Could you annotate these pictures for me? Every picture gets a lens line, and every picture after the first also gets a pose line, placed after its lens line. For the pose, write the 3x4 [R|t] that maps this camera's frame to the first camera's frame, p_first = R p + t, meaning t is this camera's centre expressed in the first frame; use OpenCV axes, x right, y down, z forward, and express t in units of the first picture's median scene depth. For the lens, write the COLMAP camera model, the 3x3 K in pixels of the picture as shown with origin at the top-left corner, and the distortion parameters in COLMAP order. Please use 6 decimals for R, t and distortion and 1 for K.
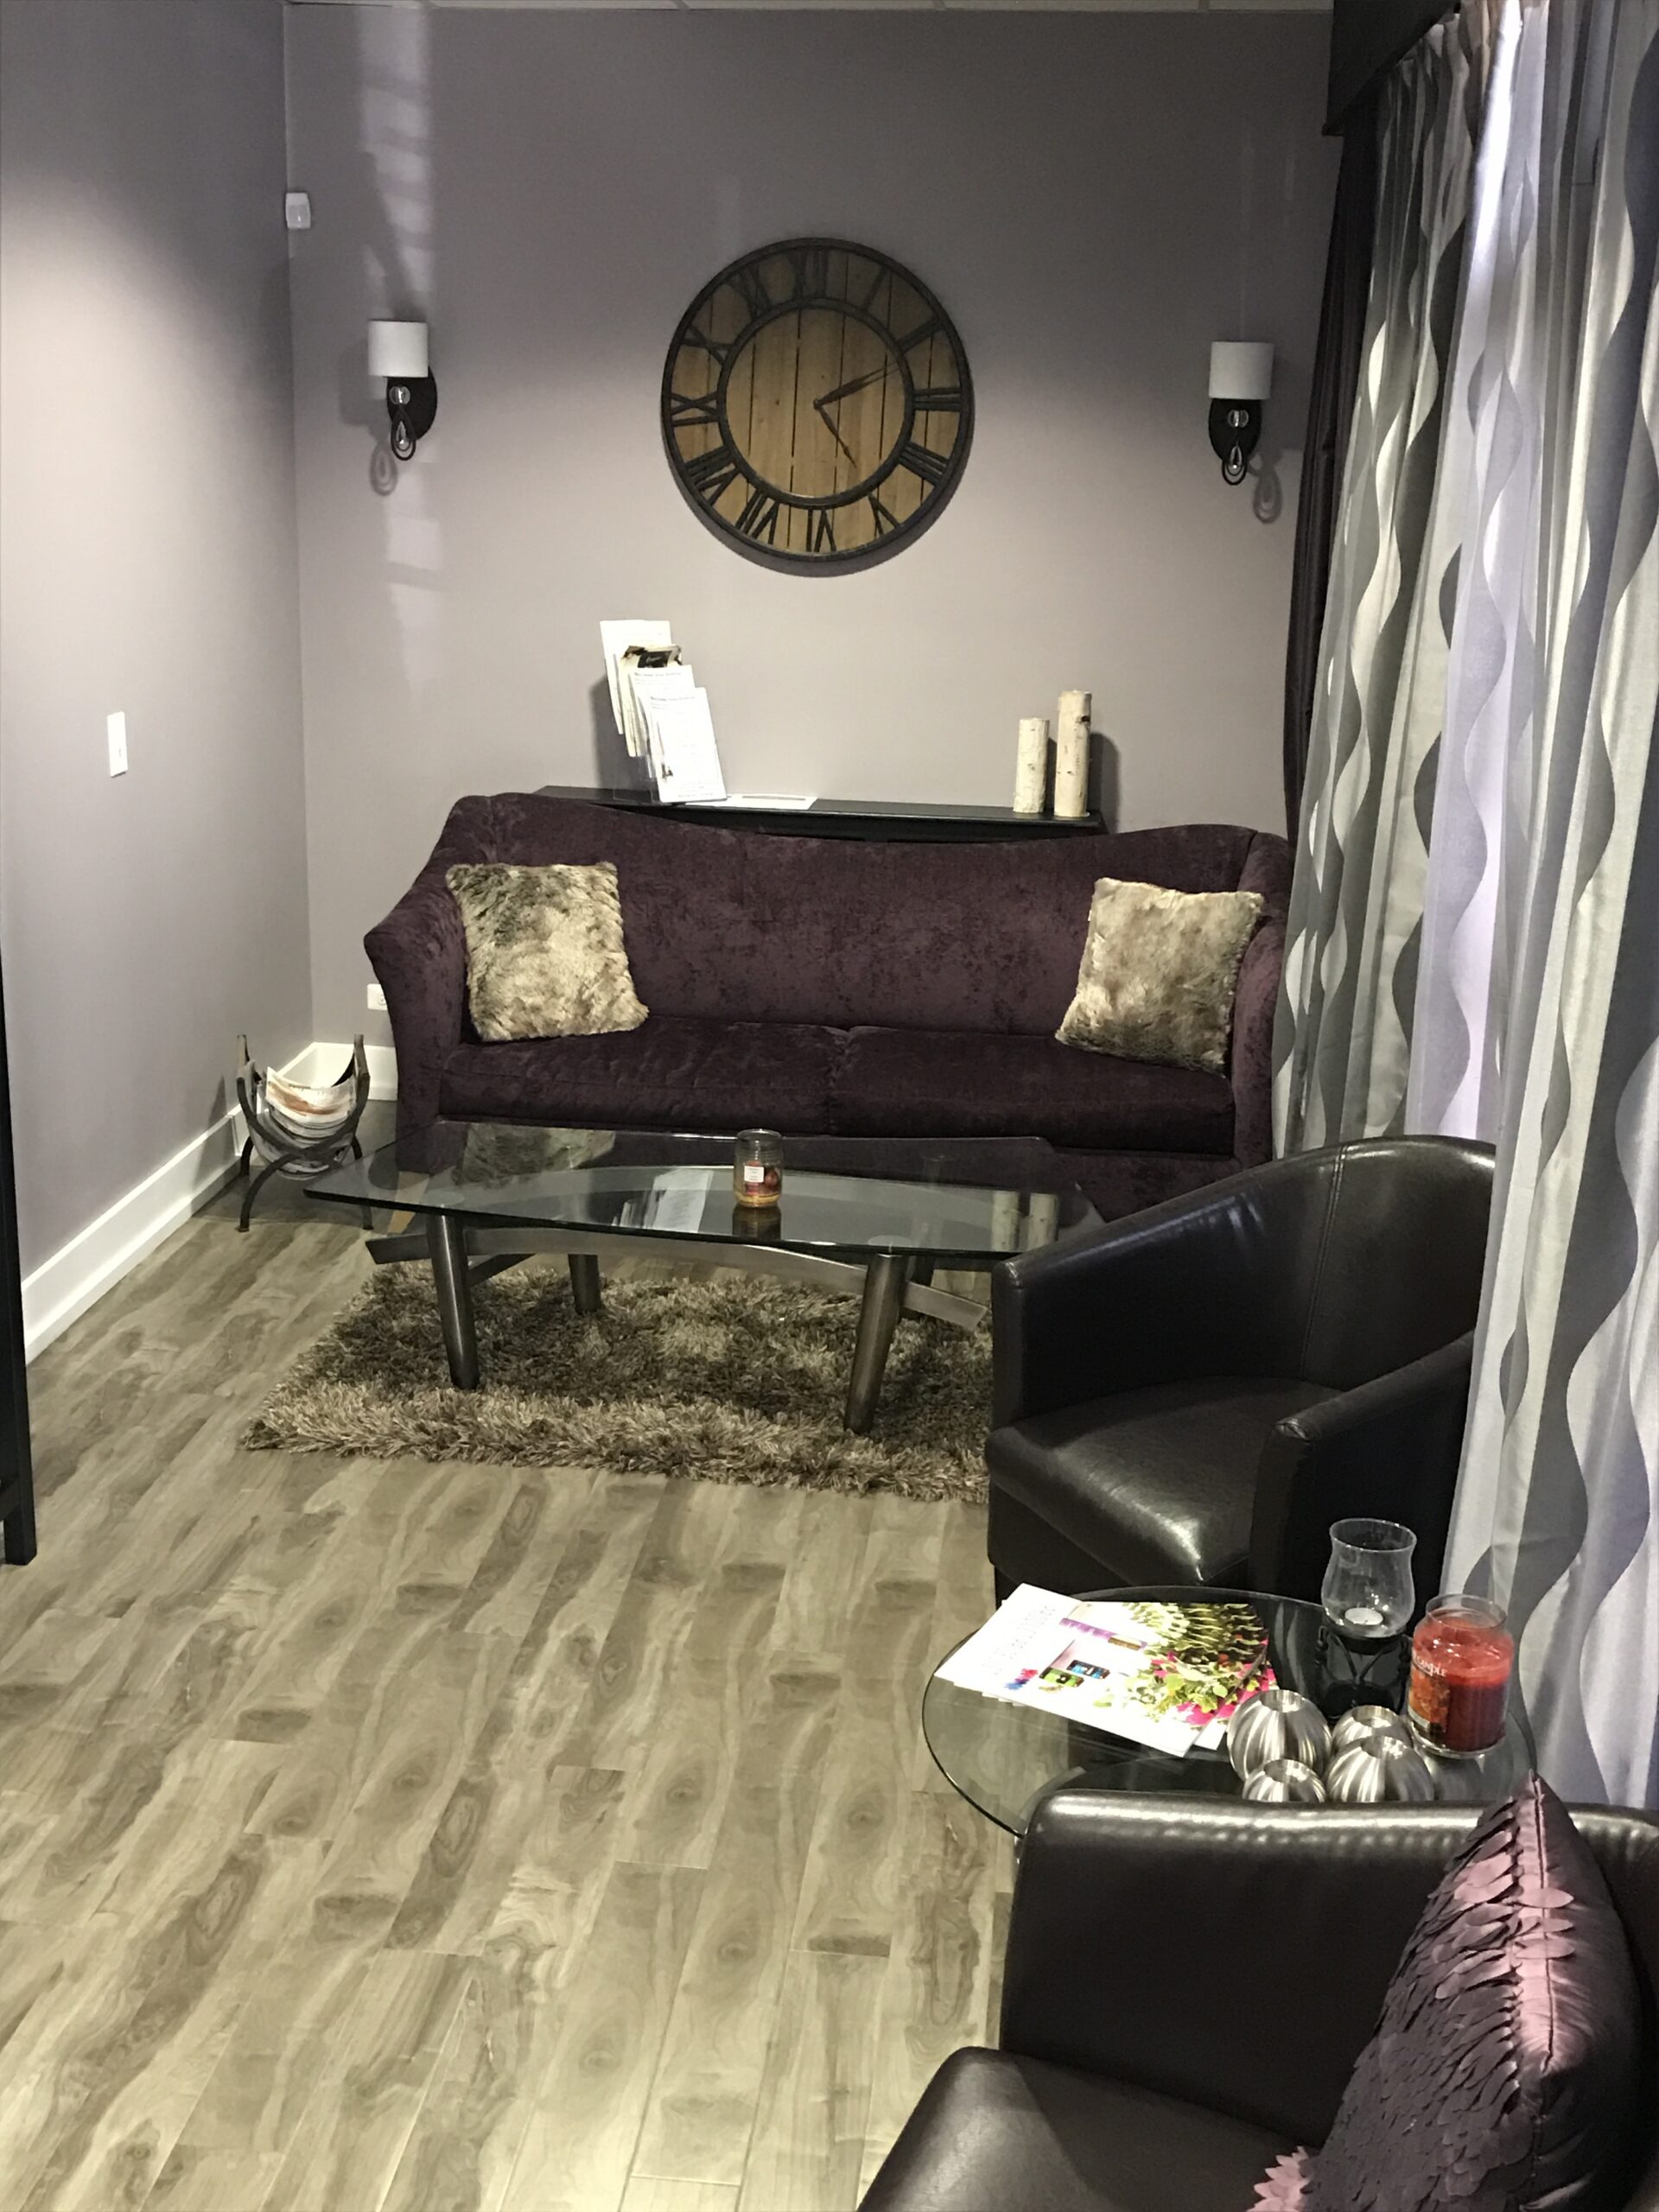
lens RADIAL K [[2173.6, 0, 829.1], [0, 2173.6, 1109.4], [0, 0, 1]] dist [-0.015160, 0.000000]
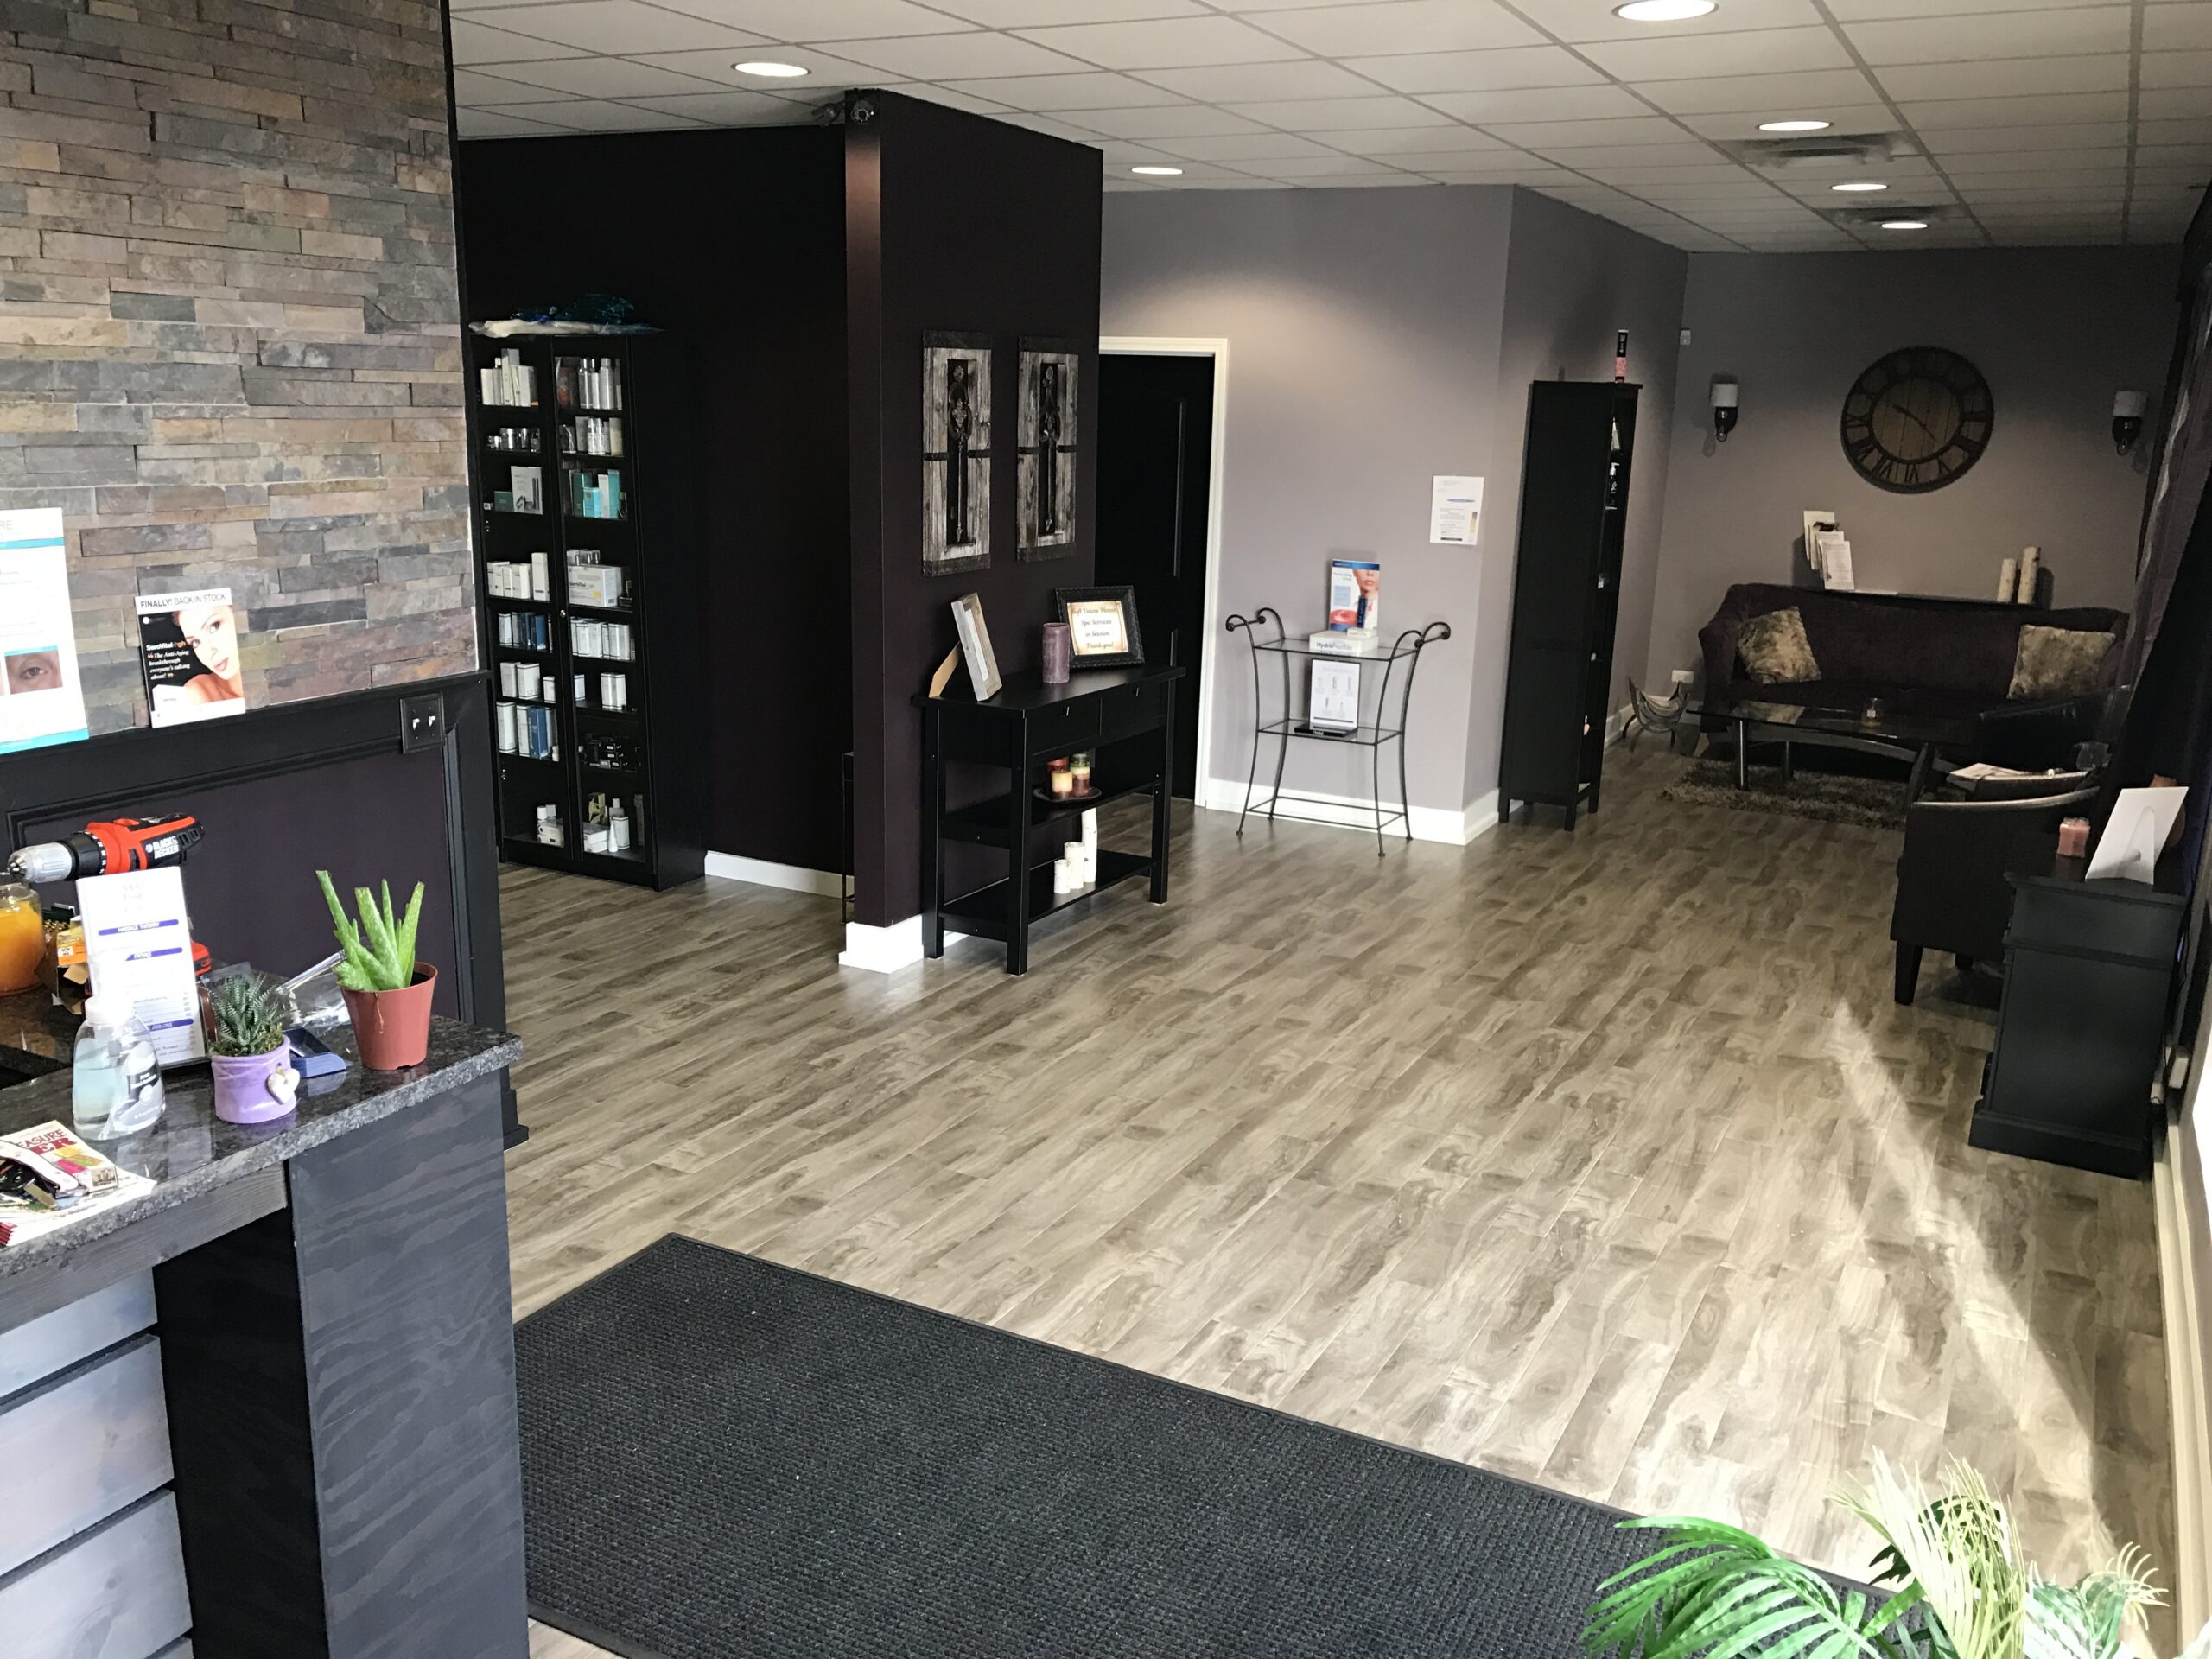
lens RADIAL K [[1814.1, 0, 1096.2], [0, 1814.1, 822.3], [0, 0, 1]] dist [0.015241, 0.001543]
pose [[0.927602, 0.085960, -0.363545, -0.072671], [-0.116643, 0.991157, -0.063263, 0.315464], [0.354892, 0.101088, 0.929426, -1.036281]]
